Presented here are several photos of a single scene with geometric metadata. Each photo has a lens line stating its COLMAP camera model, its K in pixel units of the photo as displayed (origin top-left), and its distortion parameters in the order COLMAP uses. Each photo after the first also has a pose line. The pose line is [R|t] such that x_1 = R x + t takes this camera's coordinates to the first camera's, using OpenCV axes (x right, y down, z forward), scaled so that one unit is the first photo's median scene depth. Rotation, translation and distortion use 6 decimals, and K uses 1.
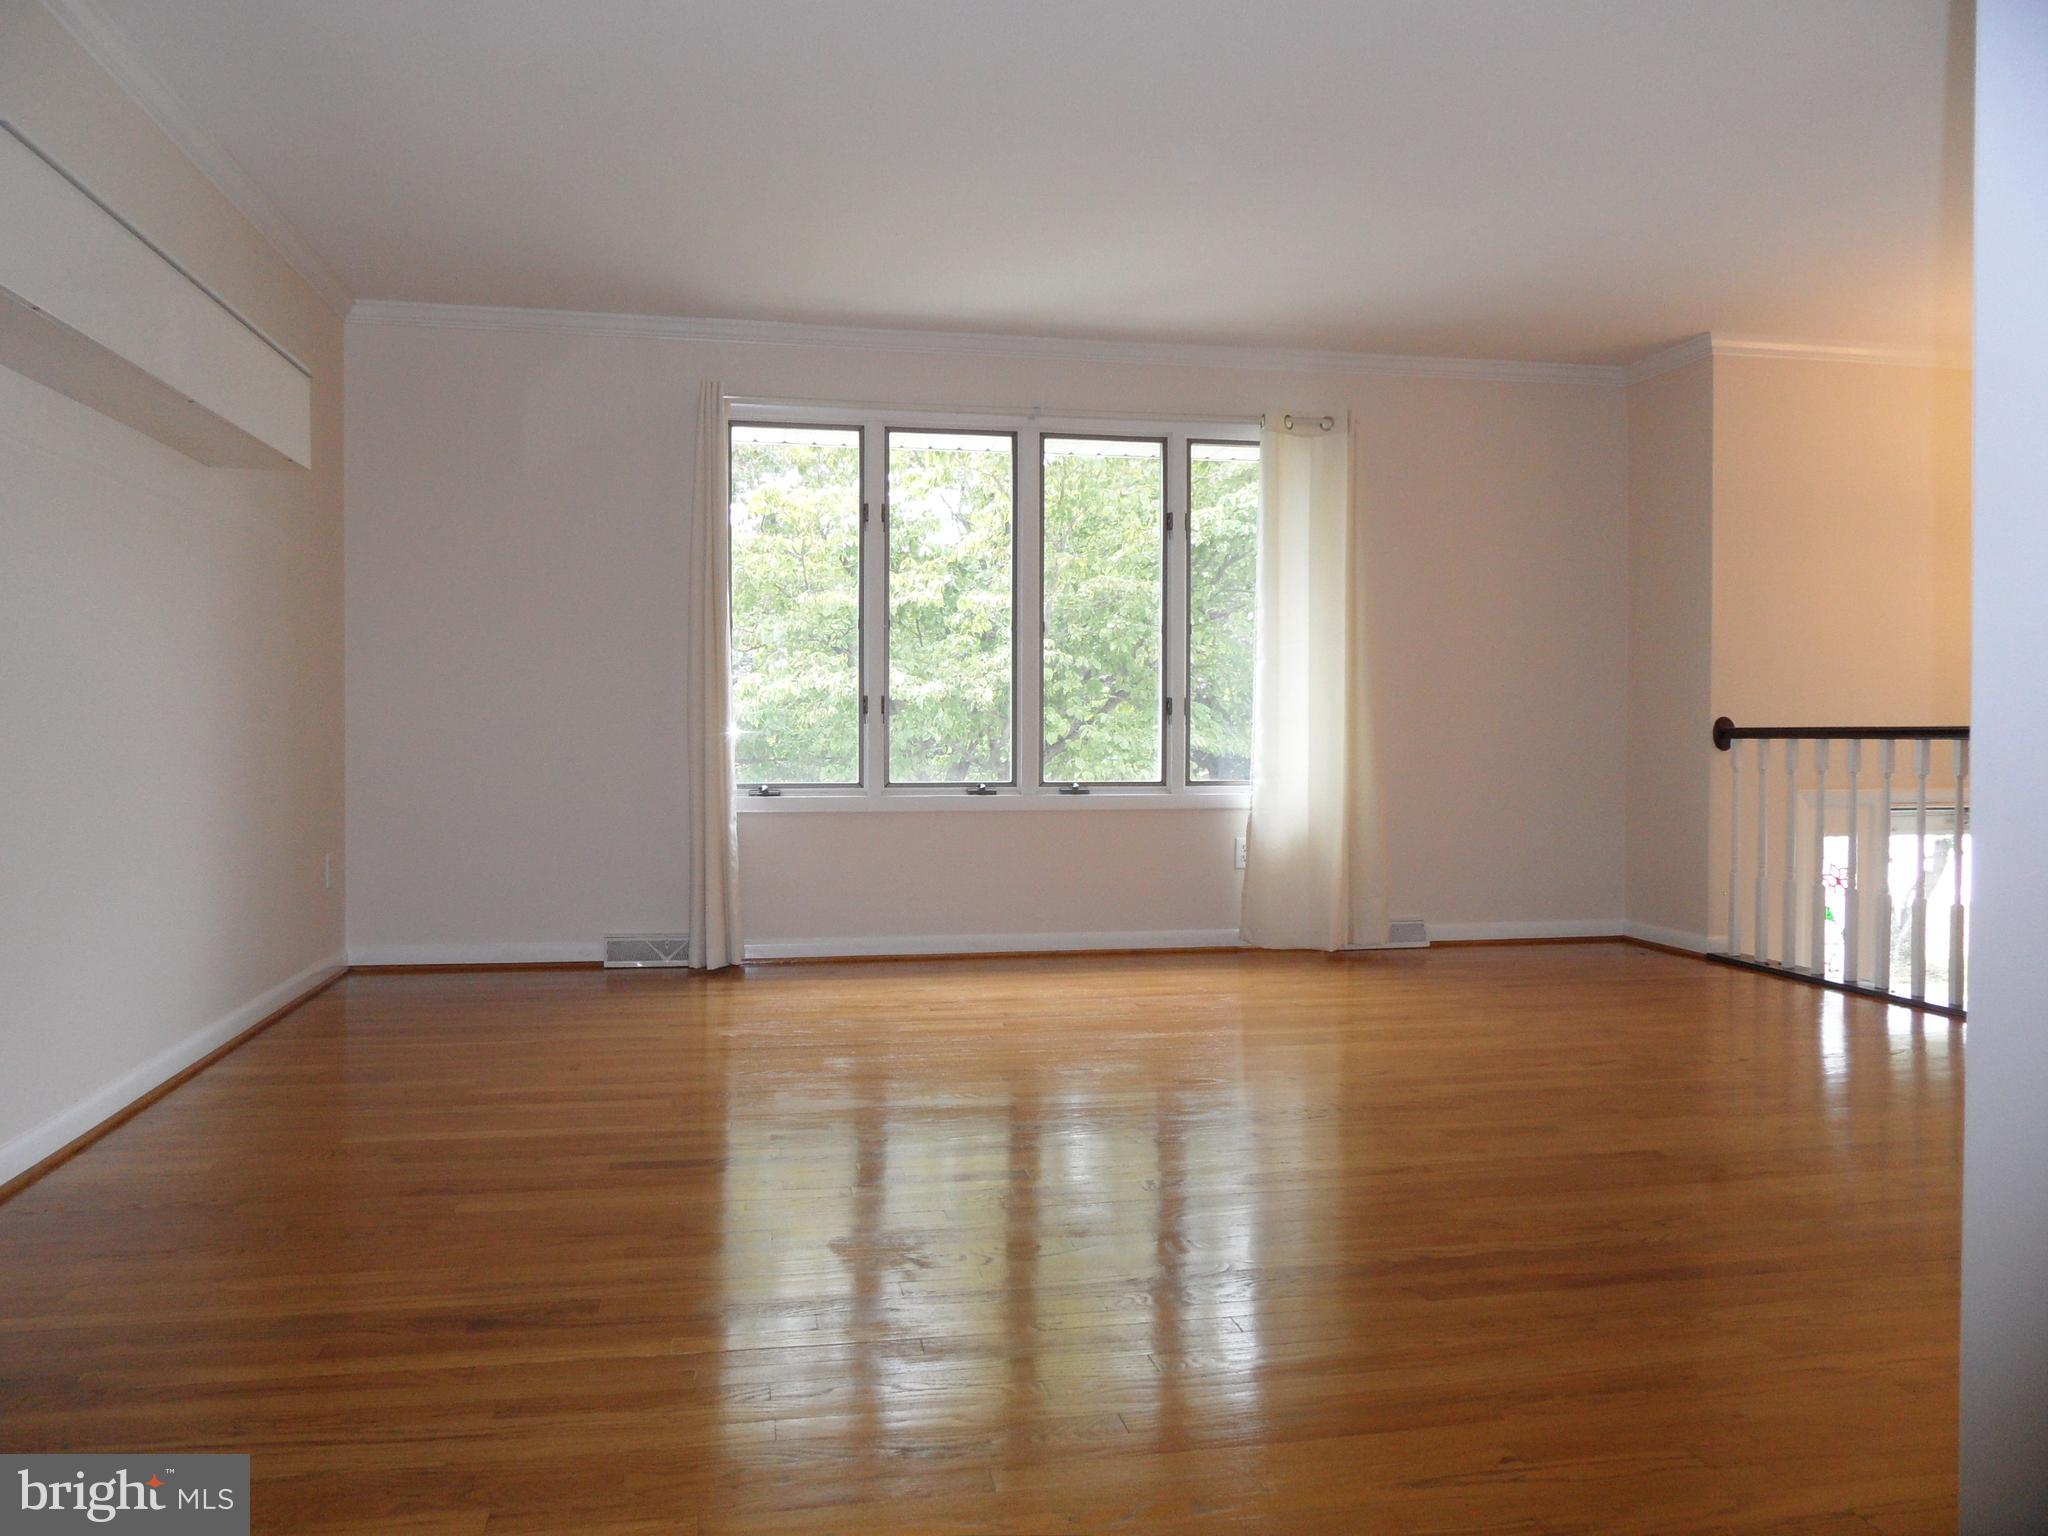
lens RADIAL K [[1502.3, 0, 1021.1], [0, 1502.3, 755.7], [0, 0, 1]] dist [-0.006384, -0.003717]
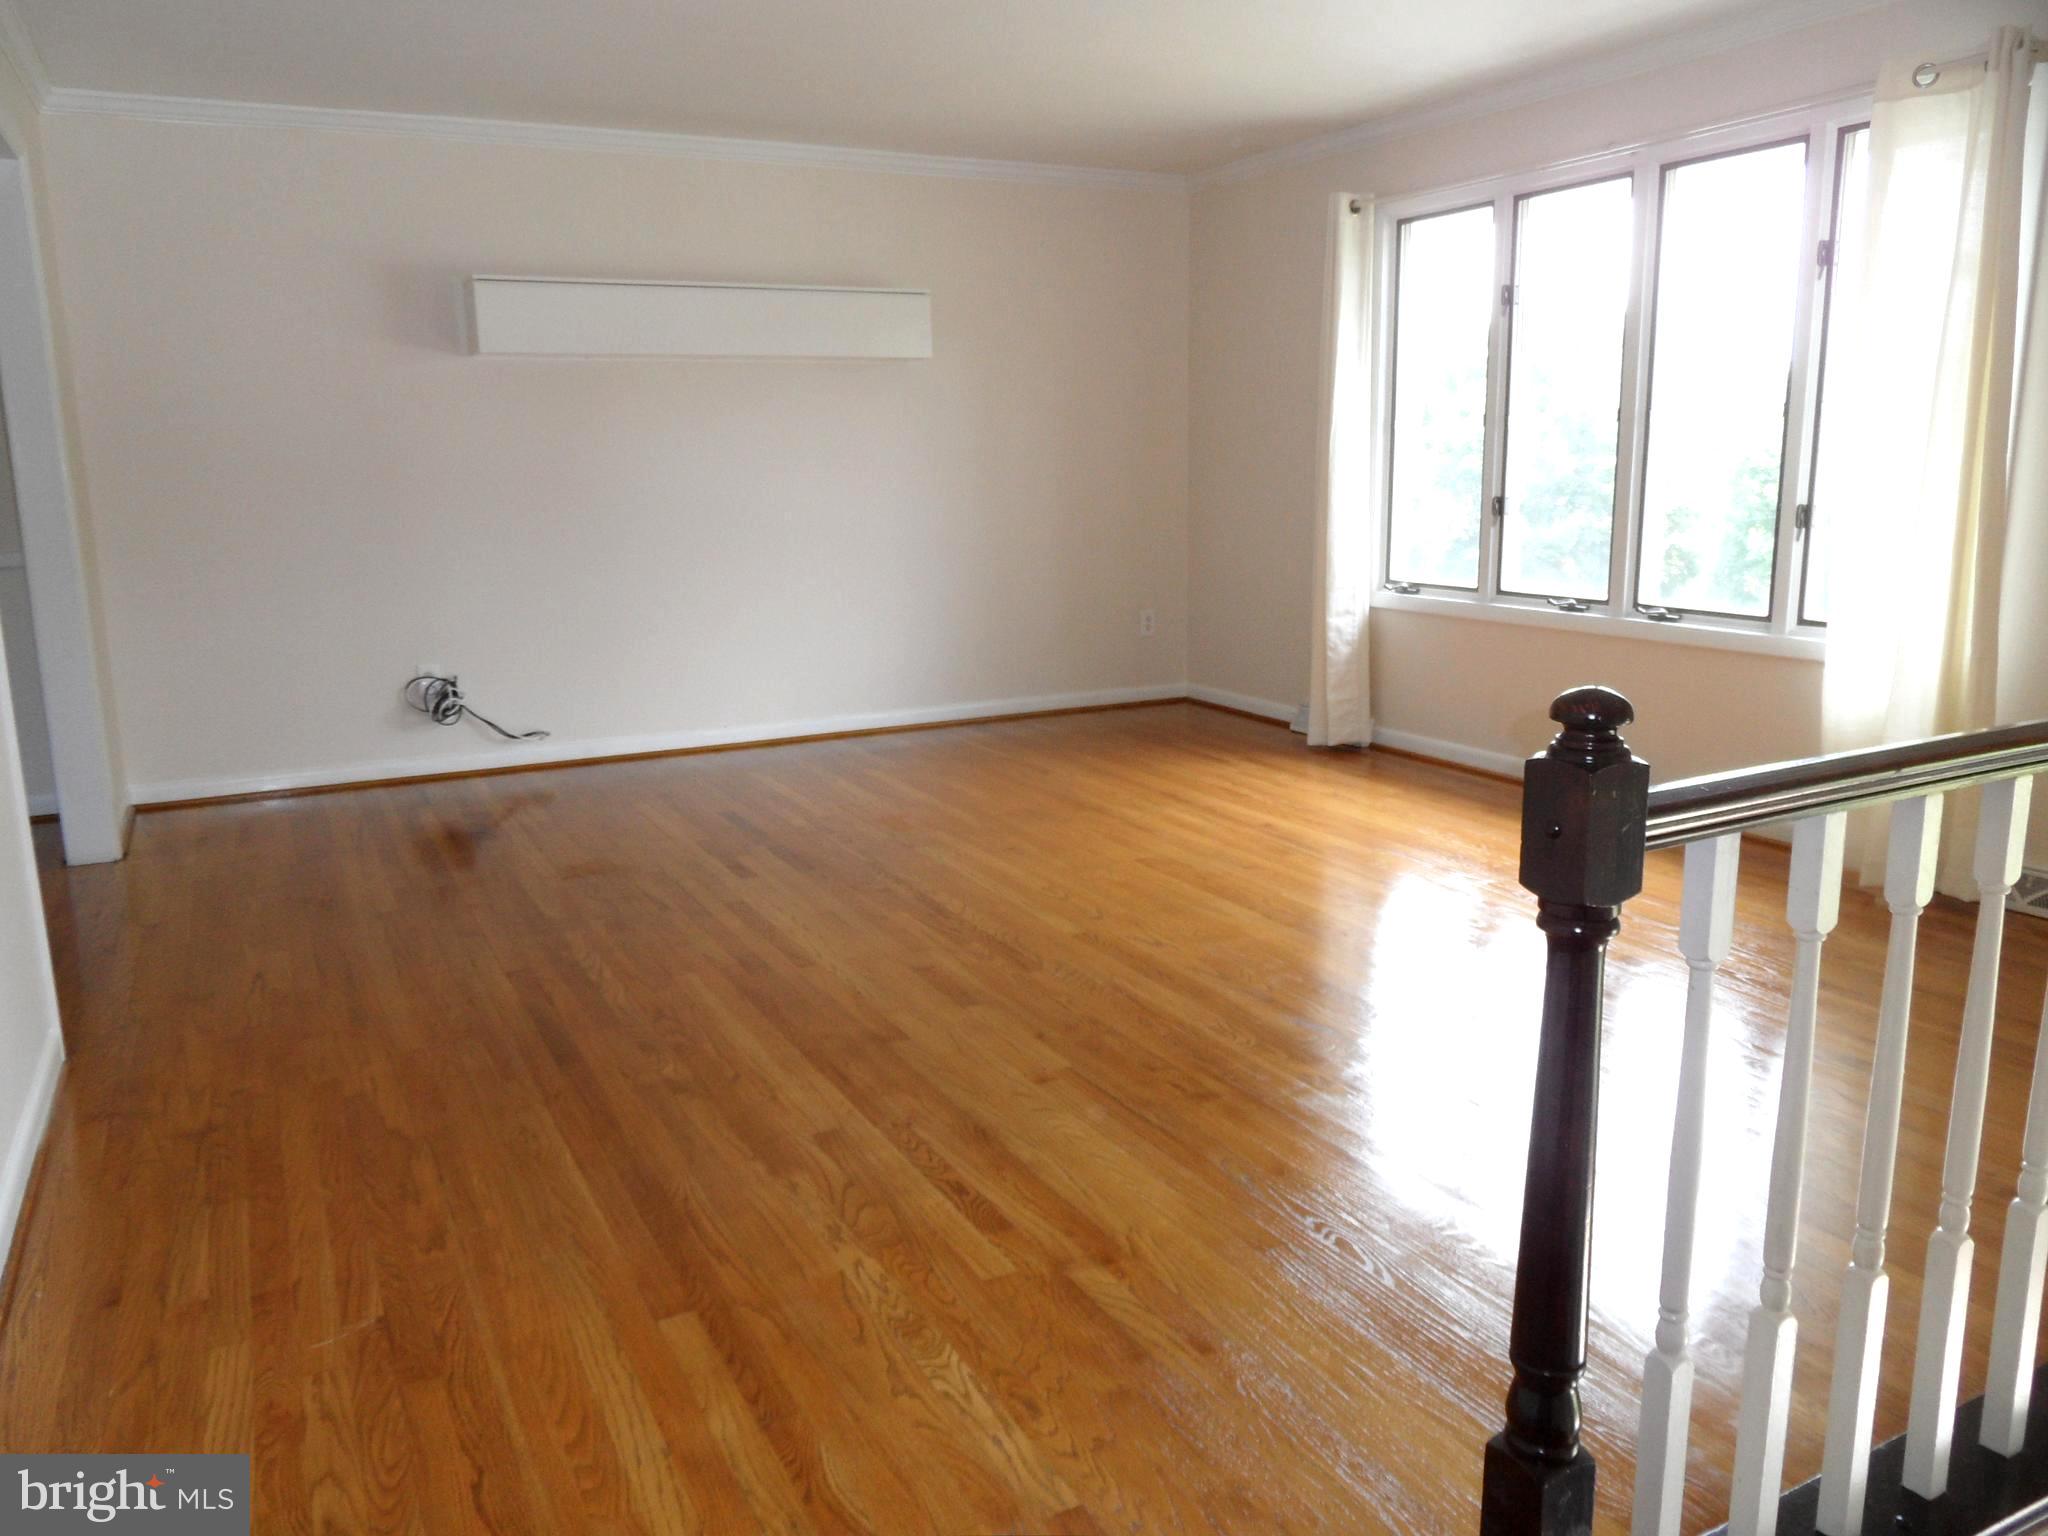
lens RADIAL K [[1502.3, 0, 1021.1], [0, 1502.3, 755.7], [0, 0, 1]] dist [-0.006384, -0.003717]
pose [[0.285627, 0.183014, -0.940704, 0.731727], [-0.007485, 0.981992, 0.188774, -0.055300], [0.958312, -0.046877, 0.281853, 0.443440]]
